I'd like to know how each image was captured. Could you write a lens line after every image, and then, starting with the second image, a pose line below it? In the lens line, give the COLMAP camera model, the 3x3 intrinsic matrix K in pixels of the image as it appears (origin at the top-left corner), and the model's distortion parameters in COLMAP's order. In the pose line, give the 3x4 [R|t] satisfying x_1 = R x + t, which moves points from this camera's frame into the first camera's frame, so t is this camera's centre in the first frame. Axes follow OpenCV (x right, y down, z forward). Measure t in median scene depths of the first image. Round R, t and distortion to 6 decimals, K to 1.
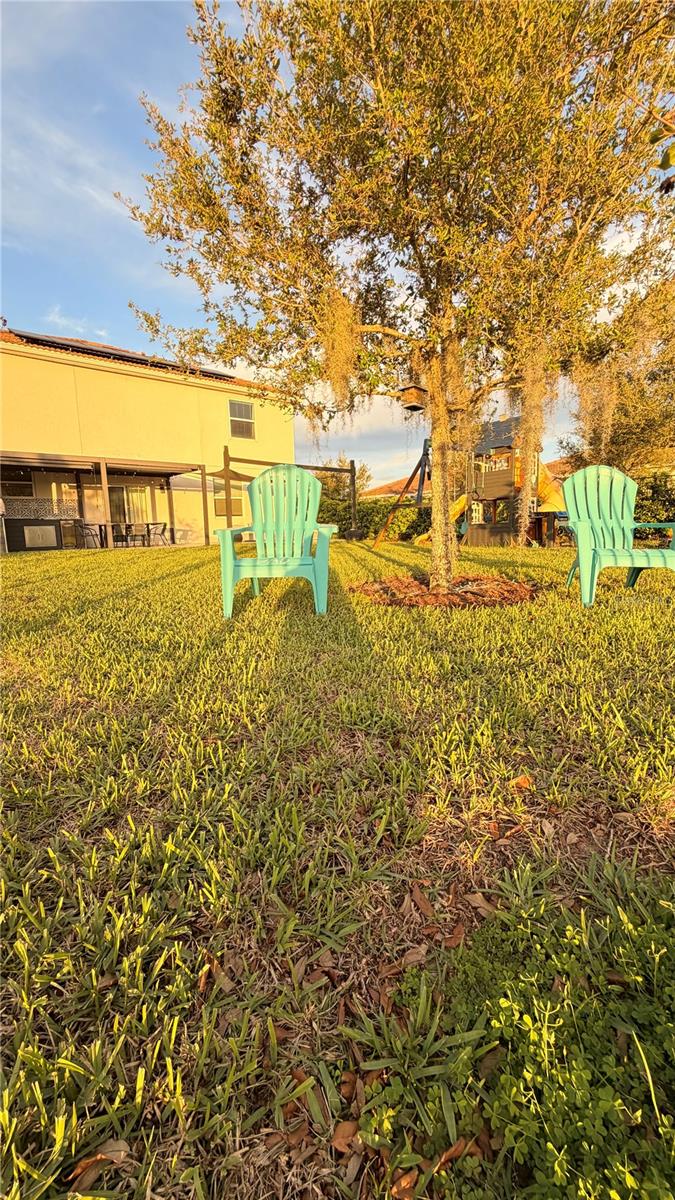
lens RADIAL K [[477.4, 0, 332.9], [0, 477.4, 595.6], [0, 0, 1]] dist [0.001093, -0.000090]
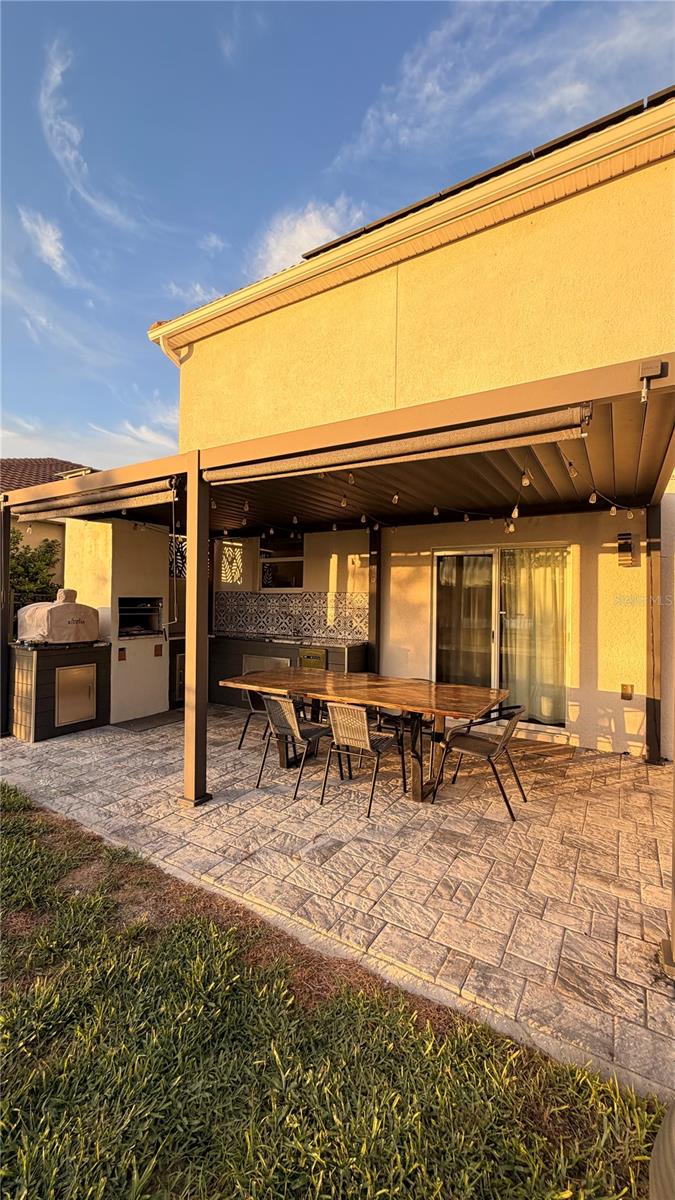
lens RADIAL K [[492.0, 0, 325.0], [0, 492.0, 596.0], [0, 0, 1]] dist [-0.000628, -0.000074]
pose [[0.330210, 0.014350, -0.943798, -0.169336], [-0.154551, 0.987212, -0.039063, -0.178767], [0.931169, 0.158764, 0.328205, 0.842032]]
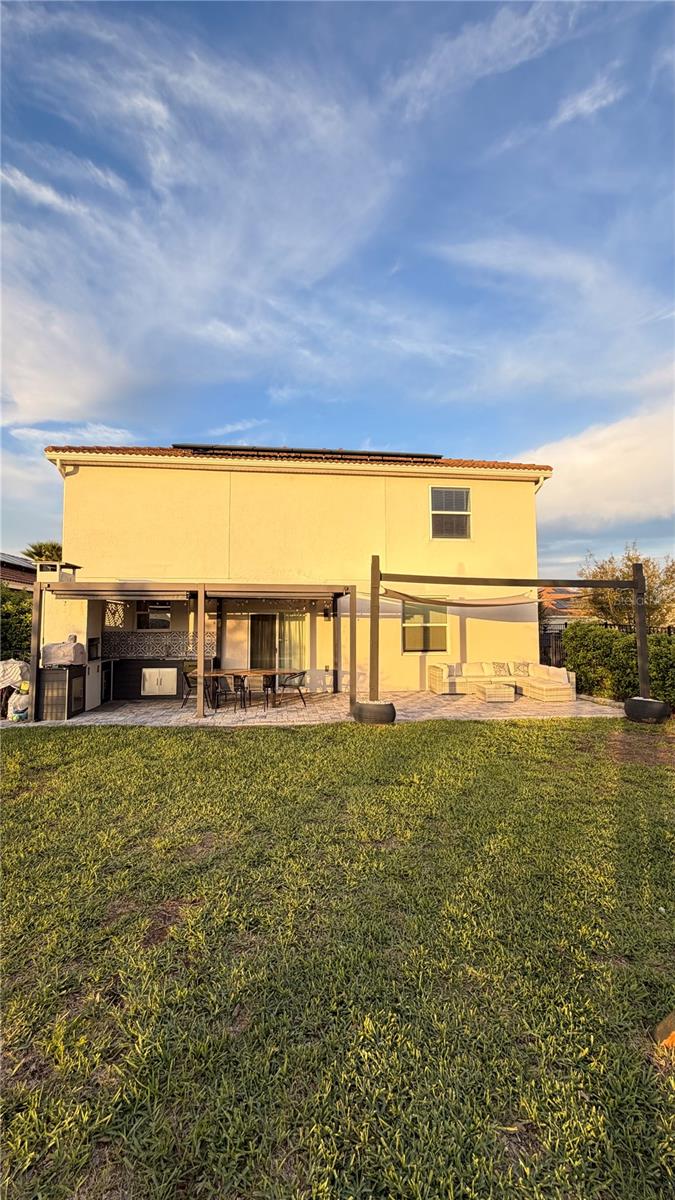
lens RADIAL K [[500.7, 0, 344.3], [0, 500.7, 600.4], [0, 0, 1]] dist [0.056429, -0.000101]
pose [[0.848793, -0.009243, -0.528645, 0.073665], [-0.092236, 0.981927, -0.165263, -0.137351], [0.520619, 0.189034, 0.832600, 0.422478]]
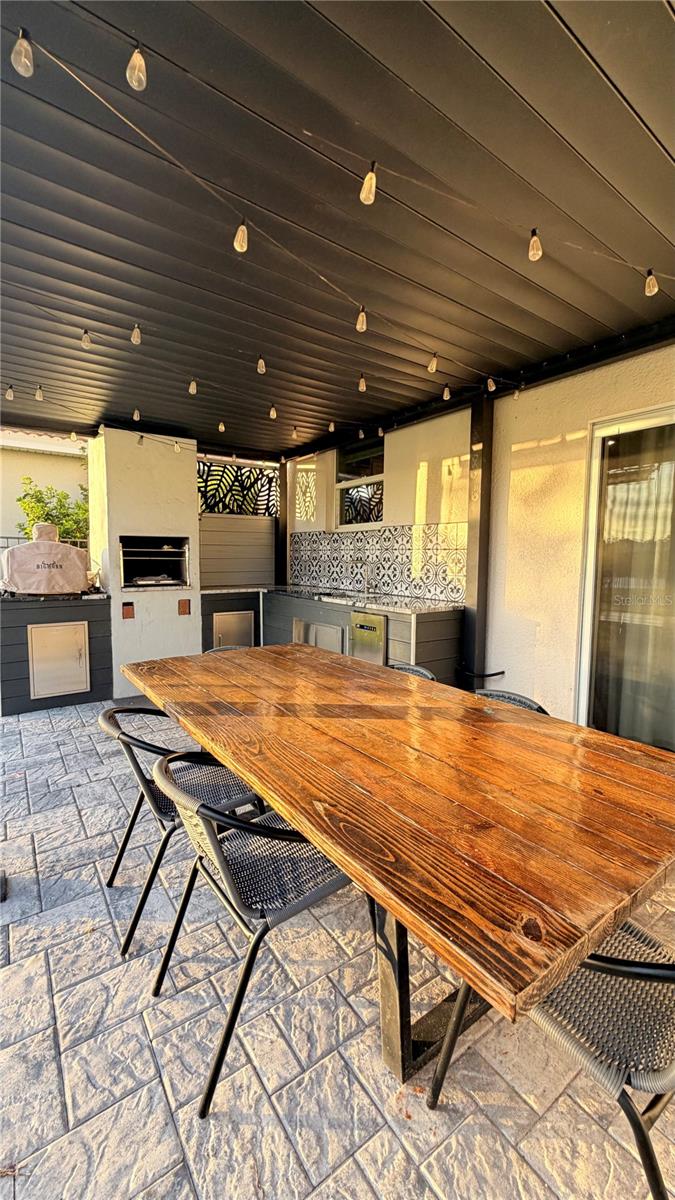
lens RADIAL K [[477.4, 0, 332.9], [0, 477.4, 595.6], [0, 0, 1]] dist [0.001093, -0.000090]
pose [[-0.062112, 0.094927, -0.993545, -0.309069], [-0.152762, 0.982833, 0.103454, -0.181424], [0.986309, 0.158201, -0.046545, 0.961336]]
